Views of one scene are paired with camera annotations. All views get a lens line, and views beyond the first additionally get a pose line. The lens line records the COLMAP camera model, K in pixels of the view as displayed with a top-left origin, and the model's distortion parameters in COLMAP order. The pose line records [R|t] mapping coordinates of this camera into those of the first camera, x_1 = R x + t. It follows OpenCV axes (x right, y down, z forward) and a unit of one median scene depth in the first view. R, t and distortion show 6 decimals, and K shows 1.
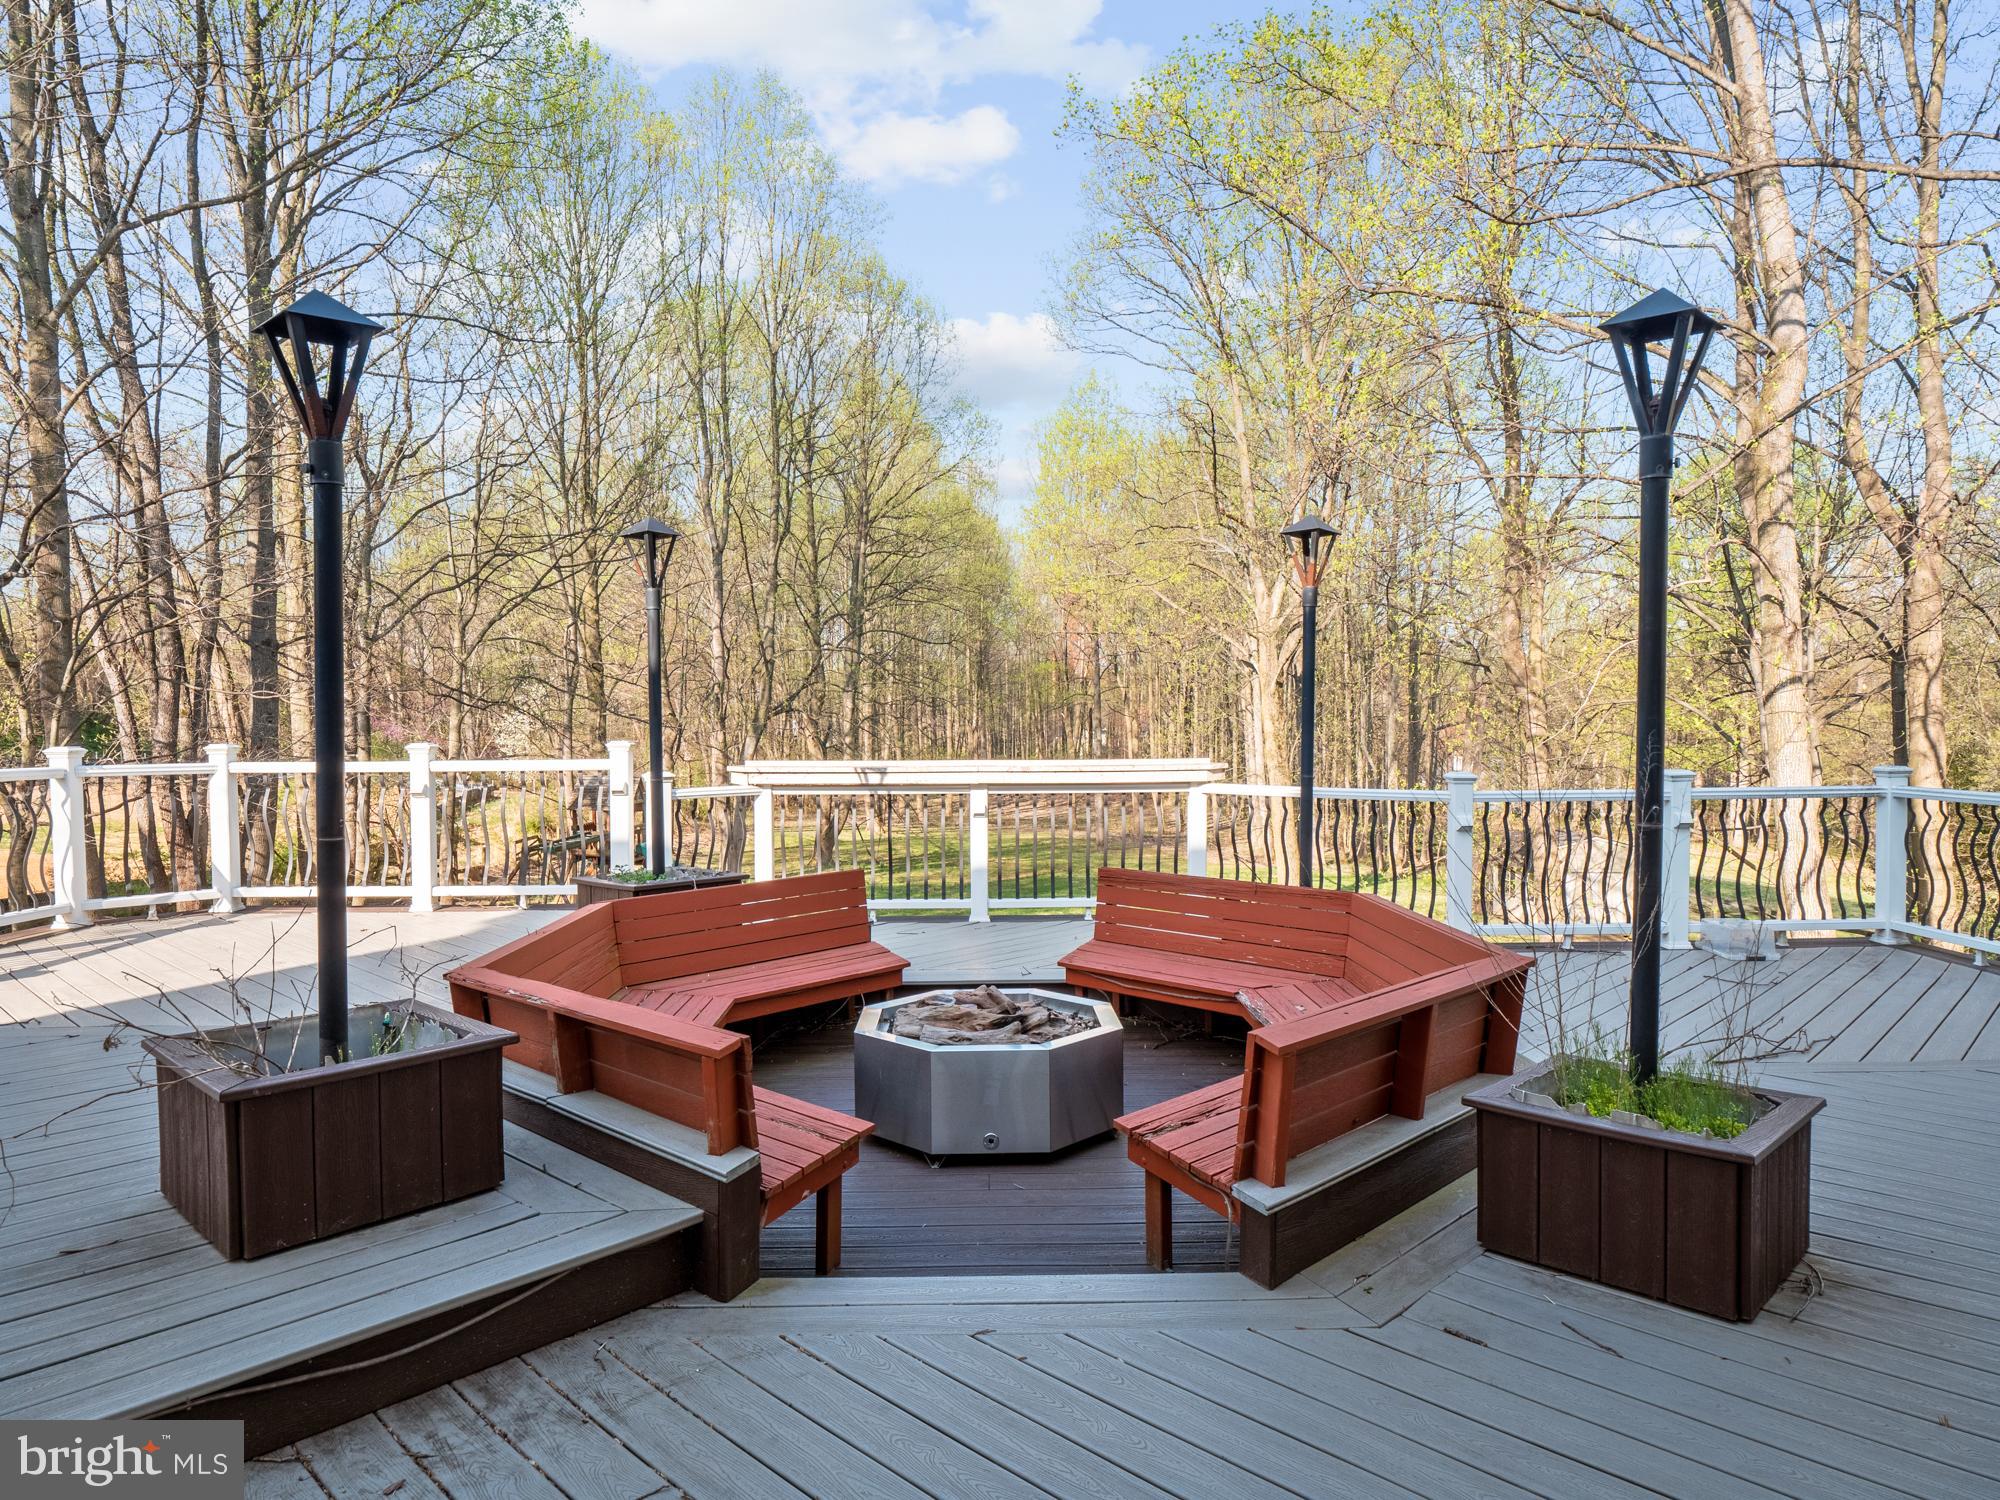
lens RADIAL K [[1203.2, 0, 1000.0], [0, 1203.2, 750.0], [0, 0, 1]] dist [0.000588, -0.000371]
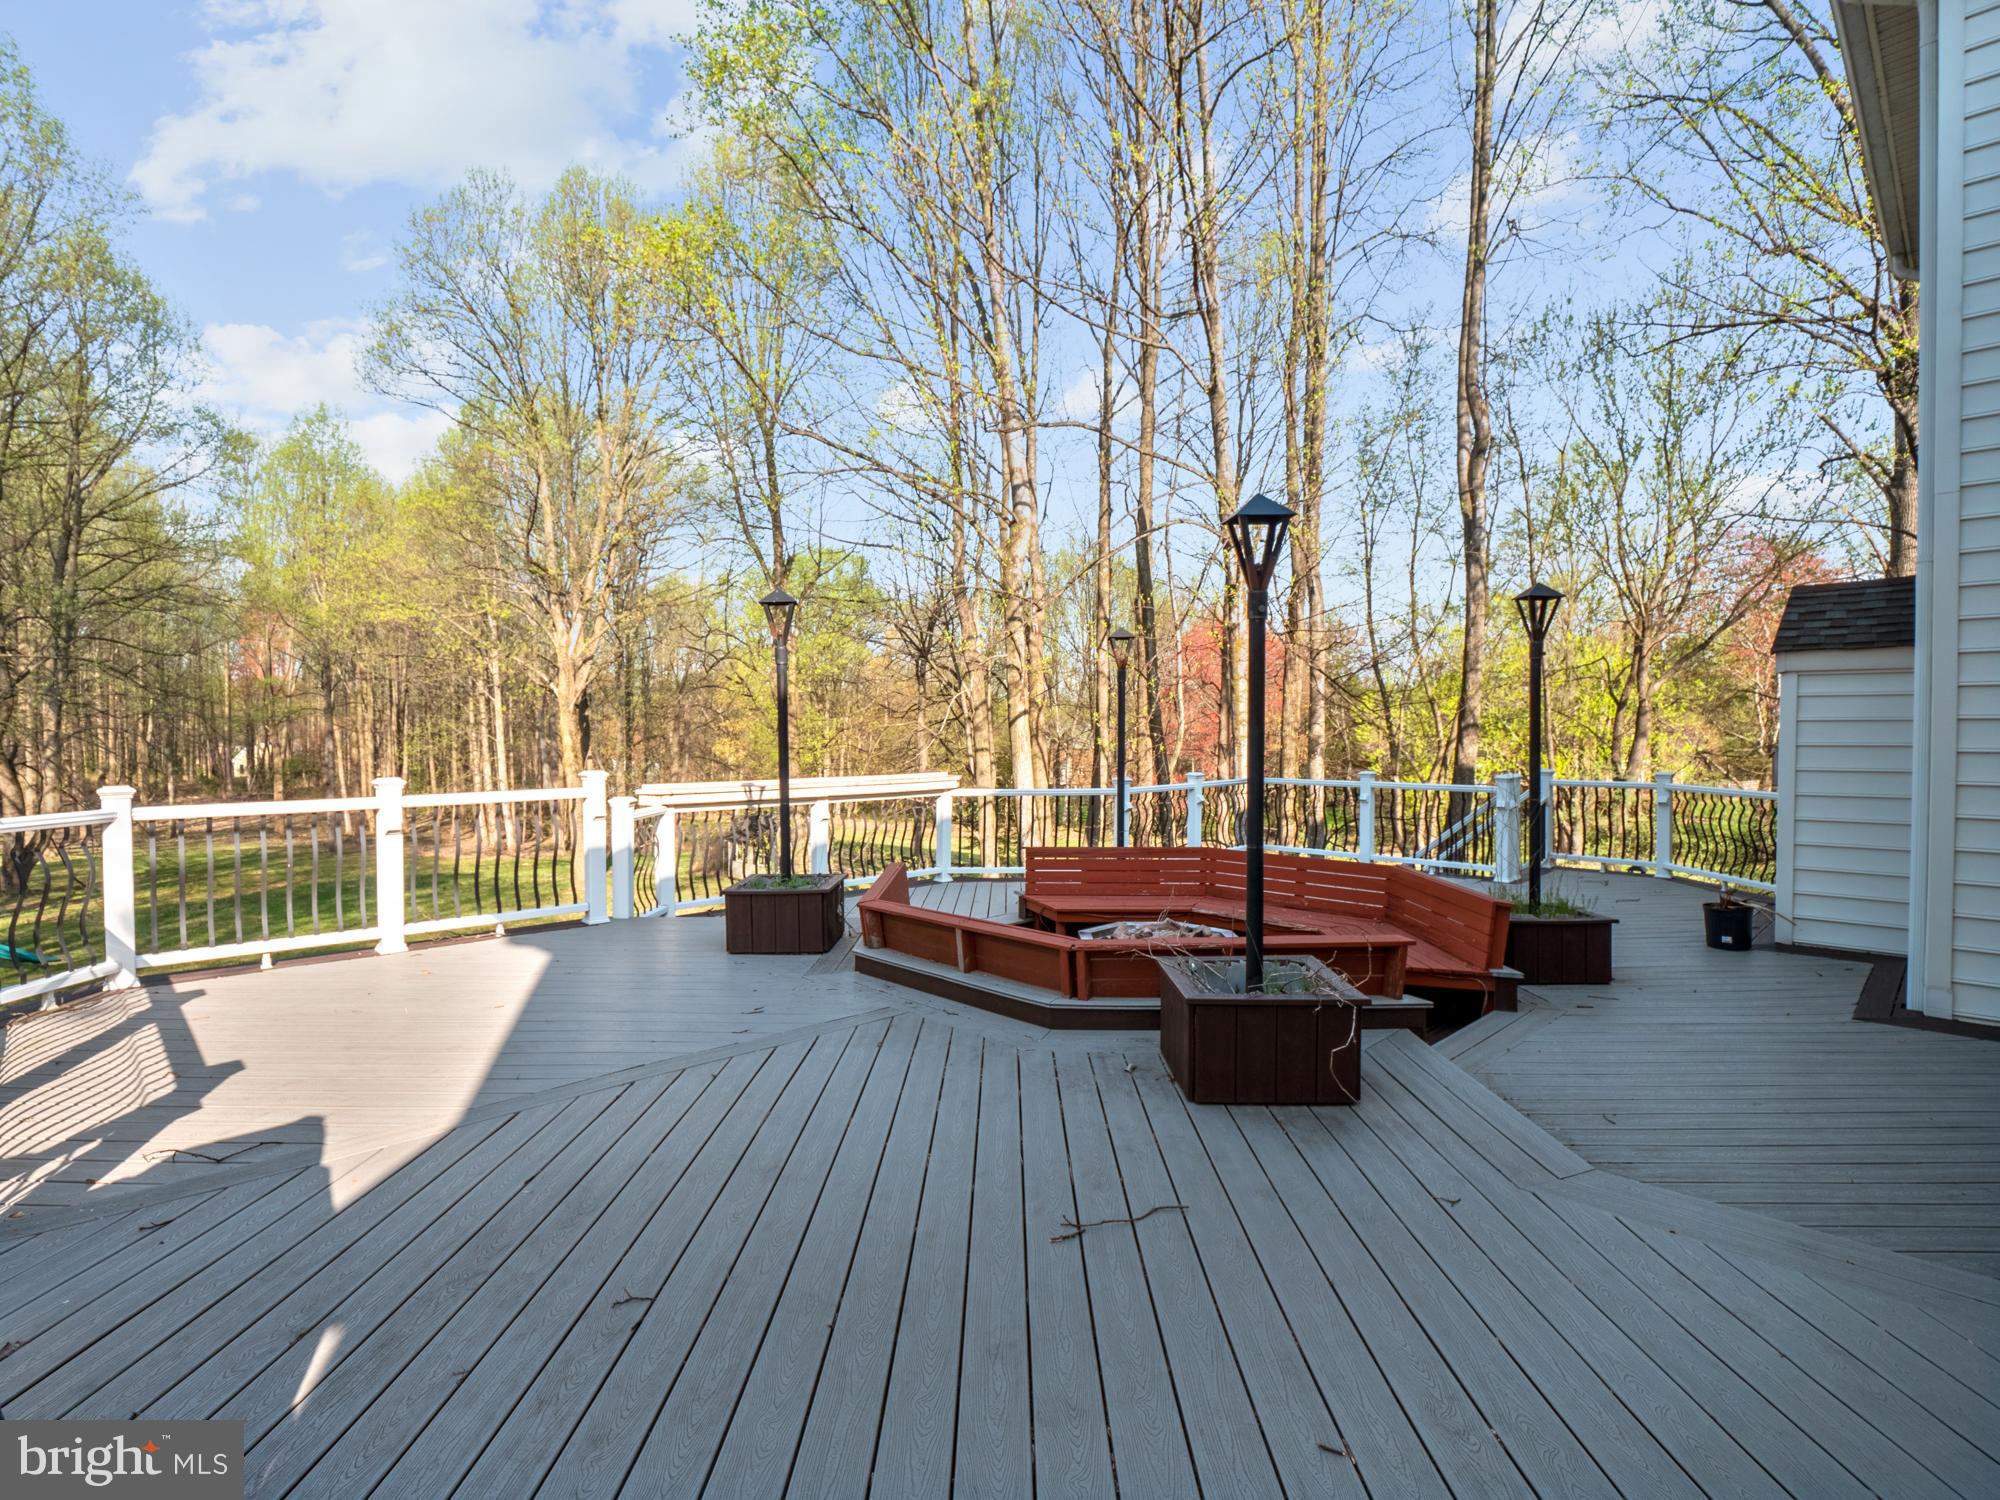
lens RADIAL K [[945.1, 0, 1000.0], [0, 945.1, 750.0], [0, 0, 1]] dist [0.000215, 0.000047]
pose [[0.709407, -0.001350, 0.704798, -0.689039], [0.011145, 0.999895, -0.009303, -0.010698], [-0.704711, 0.014455, 0.709347, 0.151870]]
